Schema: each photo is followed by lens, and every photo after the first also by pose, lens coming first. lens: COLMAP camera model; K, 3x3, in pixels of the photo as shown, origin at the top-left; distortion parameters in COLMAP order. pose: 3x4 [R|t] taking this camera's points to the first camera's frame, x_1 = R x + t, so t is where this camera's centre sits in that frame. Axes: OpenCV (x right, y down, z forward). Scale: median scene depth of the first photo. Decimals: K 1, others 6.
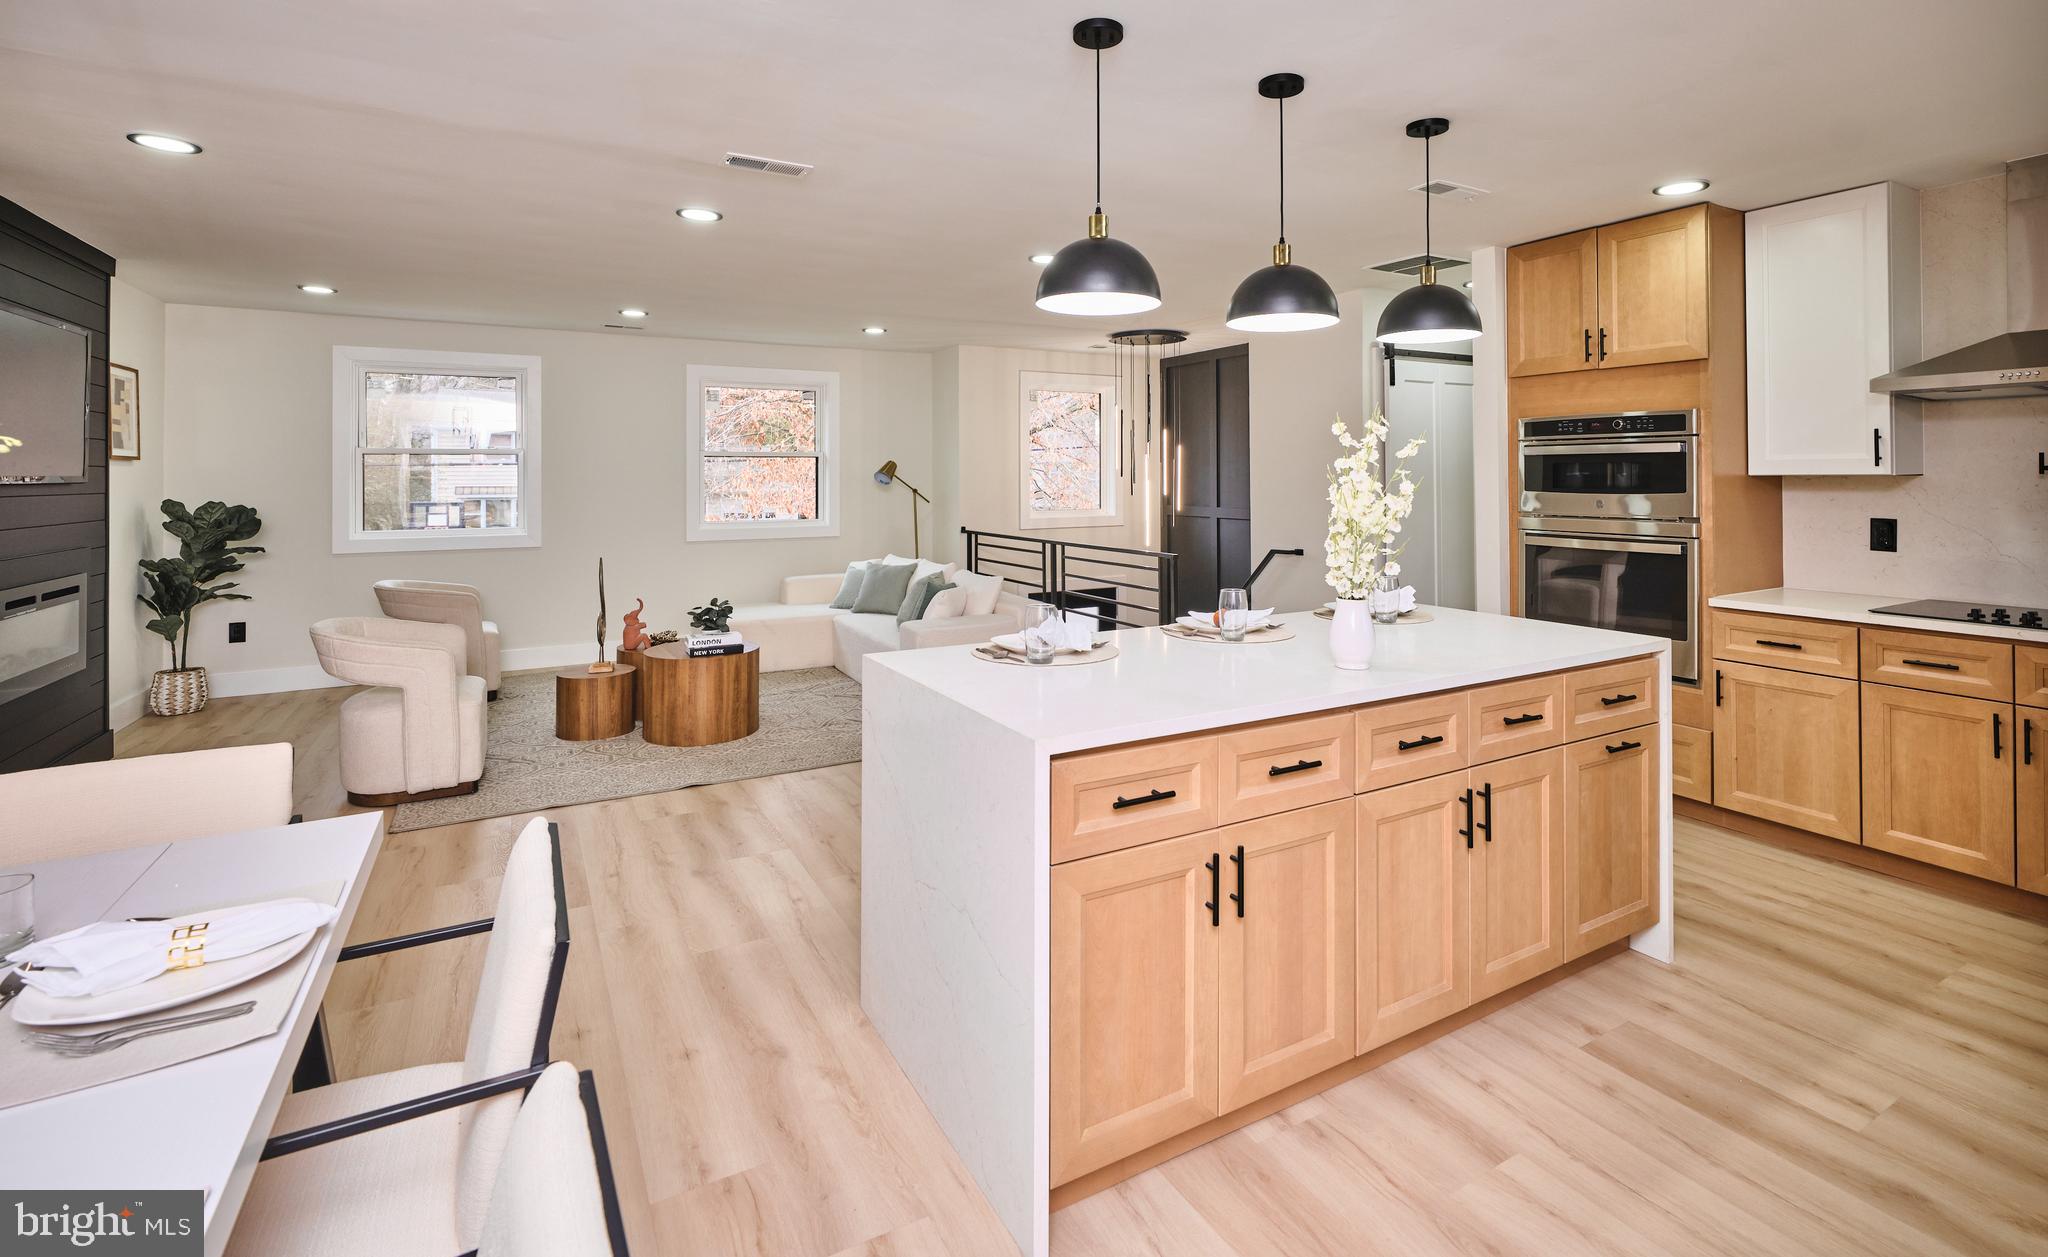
lens RADIAL K [[937.0, 0, 1053.6], [0, 937.0, 472.1], [0, 0, 1]] dist [-0.000615, 0.000826]
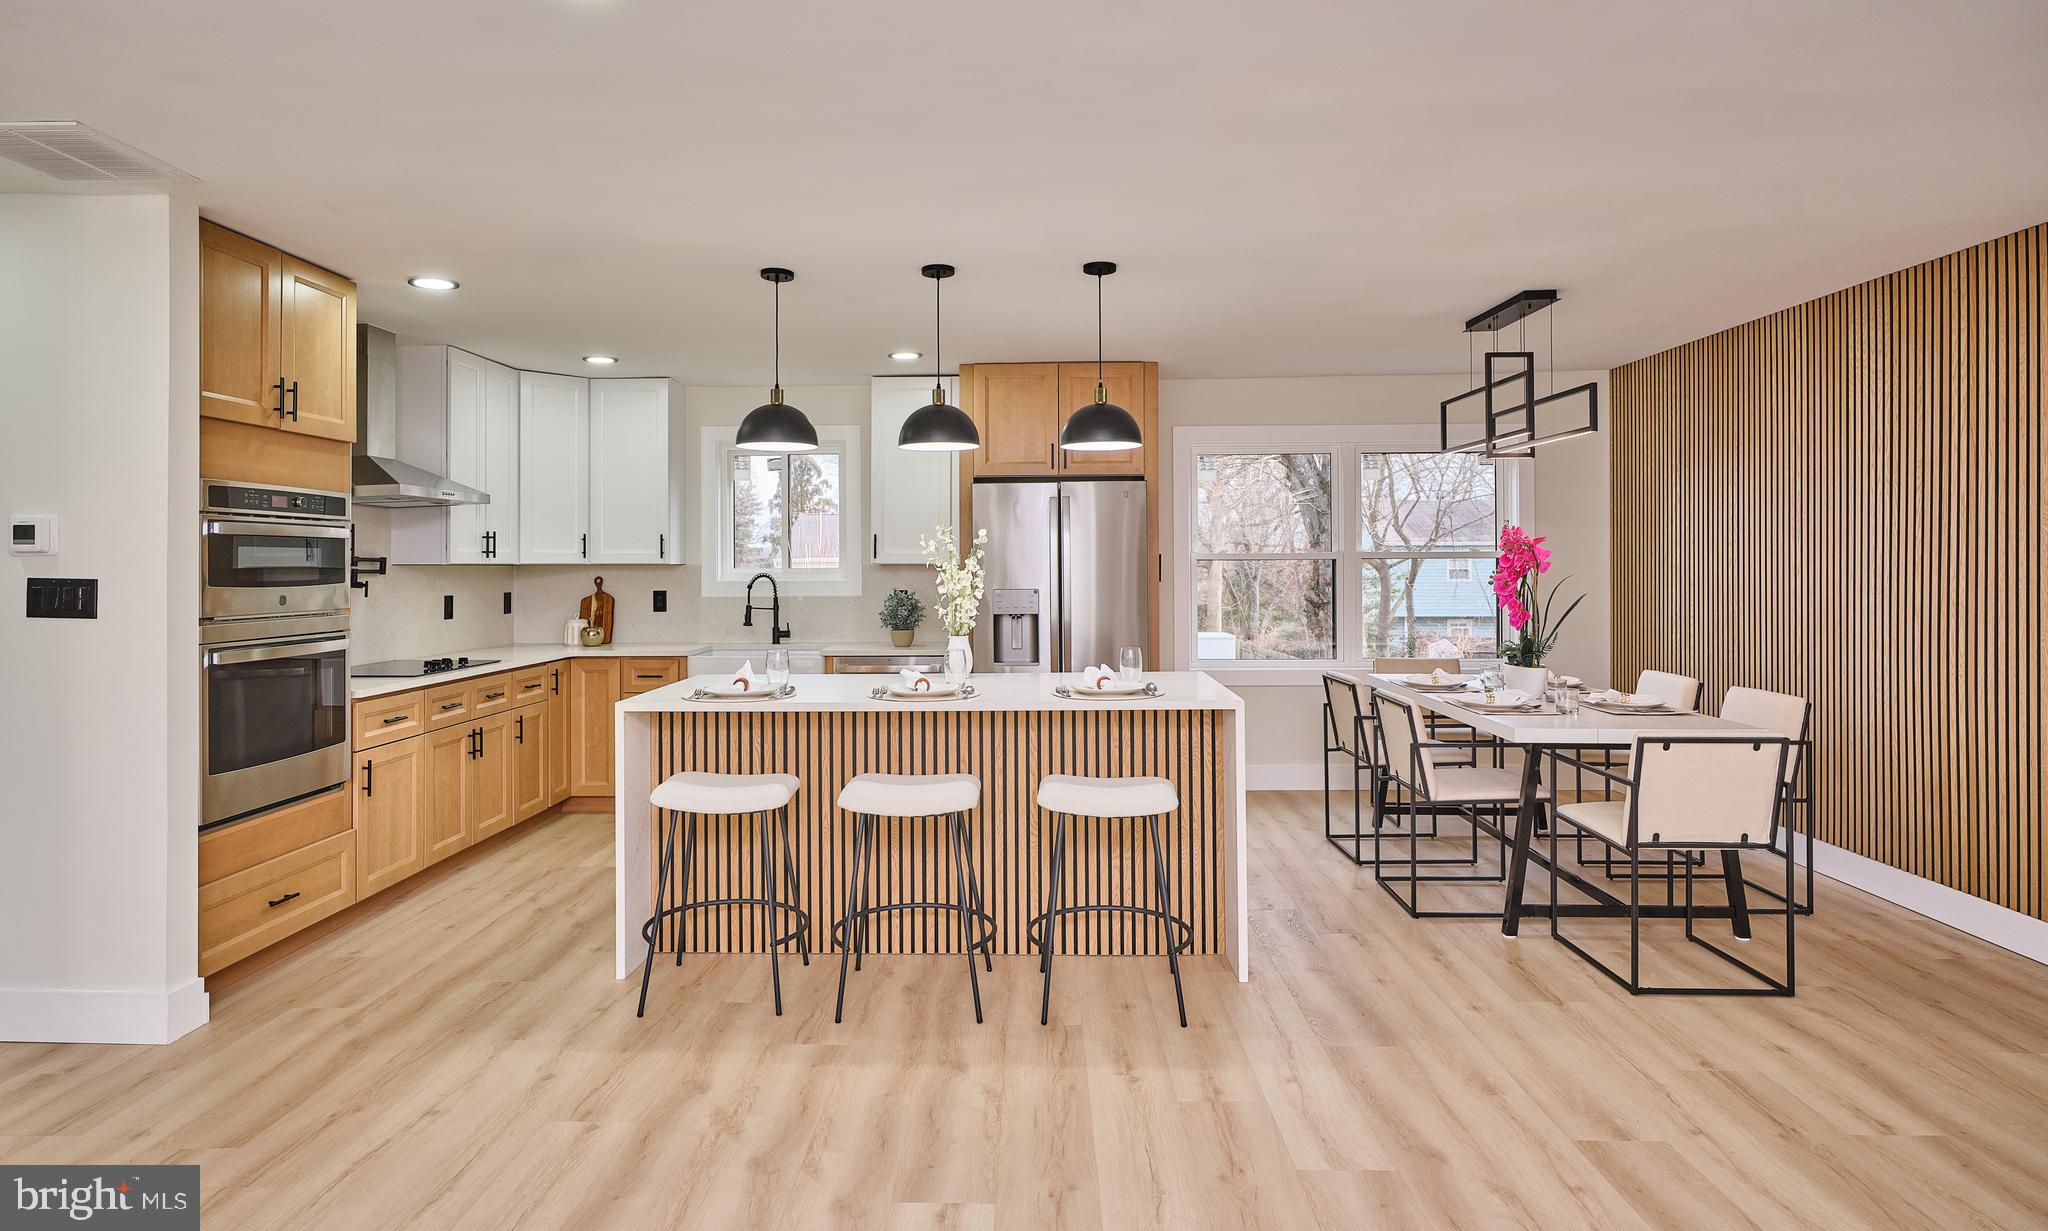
lens RADIAL K [[1118.7, 0, 997.6], [0, 1118.7, 560.2], [0, 0, 1]] dist [0.000240, -0.000332]
pose [[-0.846494, 0.008122, 0.532336, -0.419017], [0.004430, 0.999956, -0.008212, 0.010660], [-0.532379, -0.004593, -0.846493, 1.419341]]
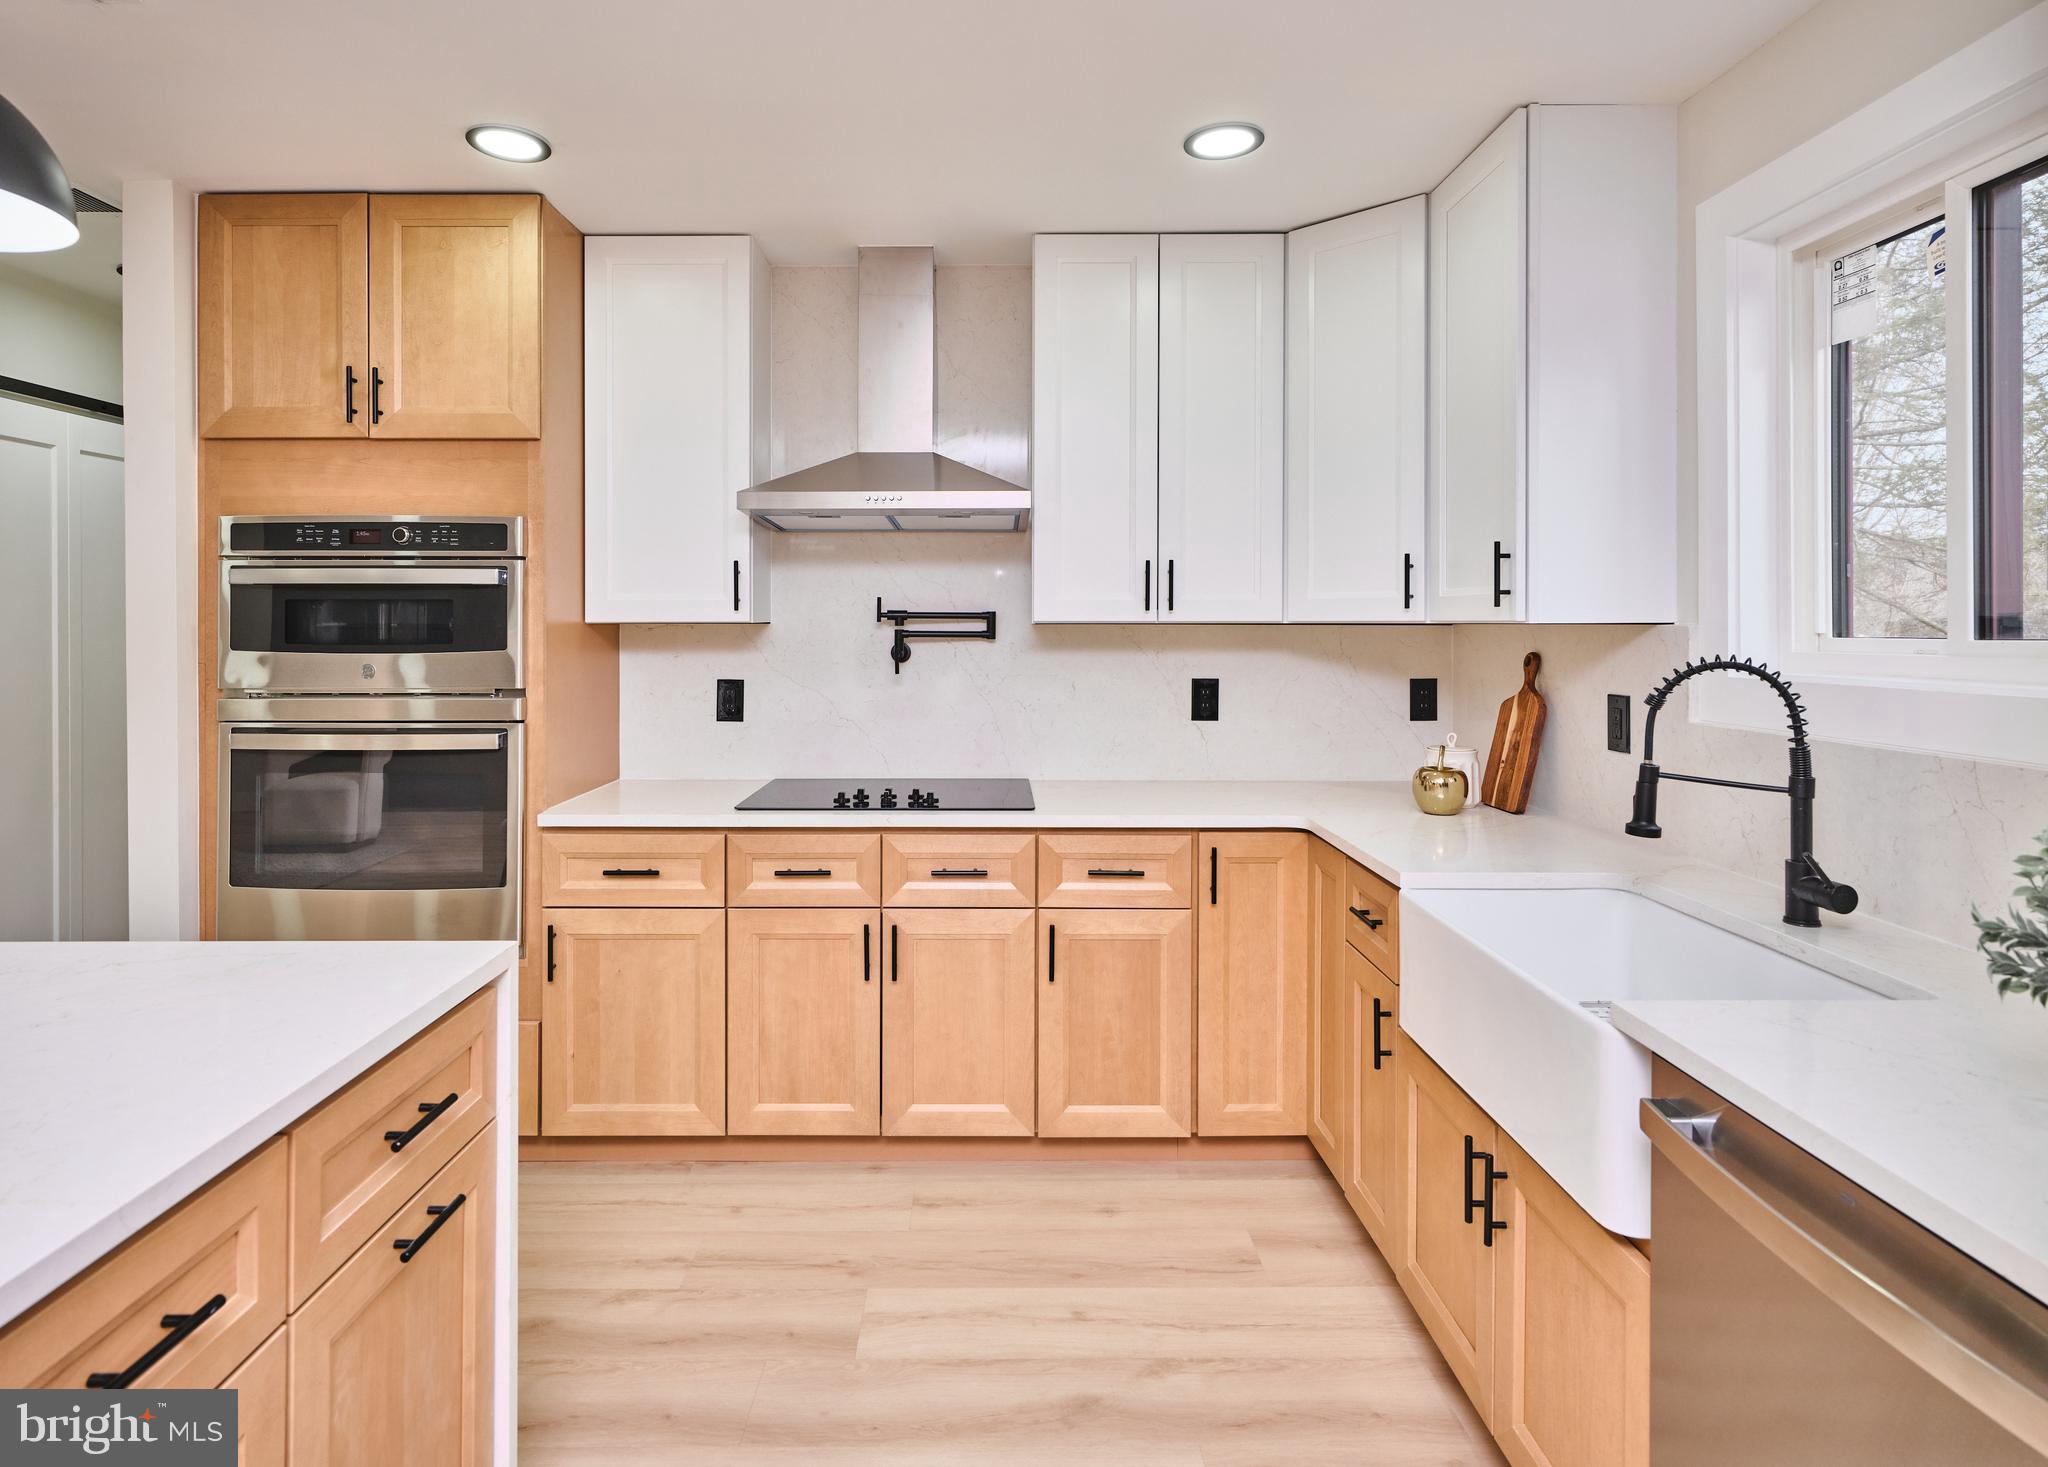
lens RADIAL K [[1114.4, 0, 991.3], [0, 1114.4, 621.7], [0, 0, 1]] dist [-0.002895, 0.003373]
pose [[0.500436, 0.007614, 0.865740, 0.171005], [-0.005337, 0.999969, -0.005710, 0.005441], [-0.865757, -0.001763, 0.500461, 0.307950]]
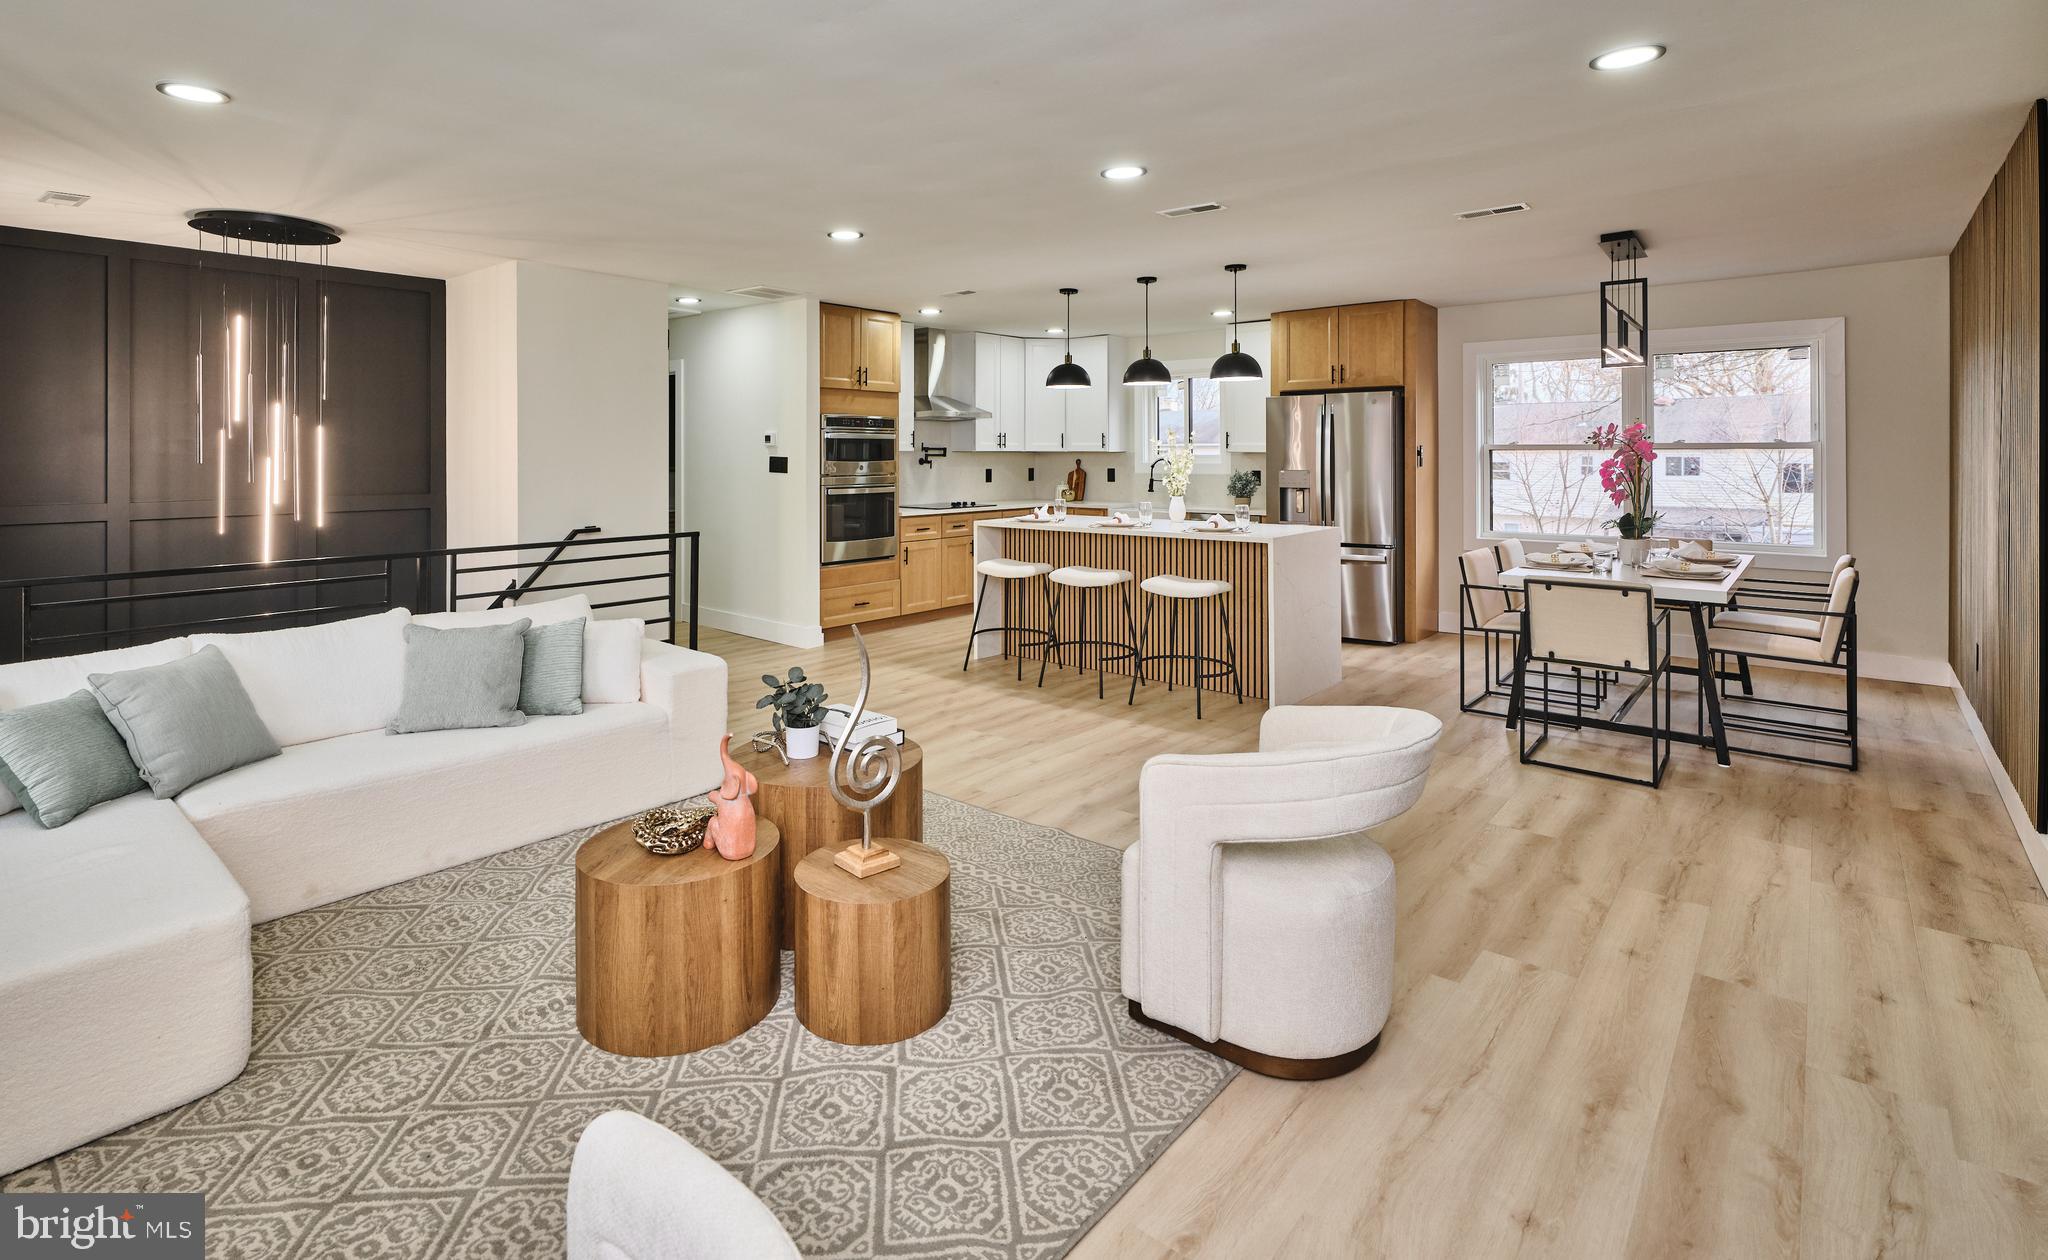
lens RADIAL K [[971.2, 0, 964.8], [0, 971.2, 449.8], [0, 0, 1]] dist [-0.000542, -0.000576]
pose [[-0.314790, 0.005192, 0.949147, -1.147114], [-0.002479, 0.999977, -0.006292, 0.011710], [-0.949158, -0.004334, -0.314770, 1.329085]]
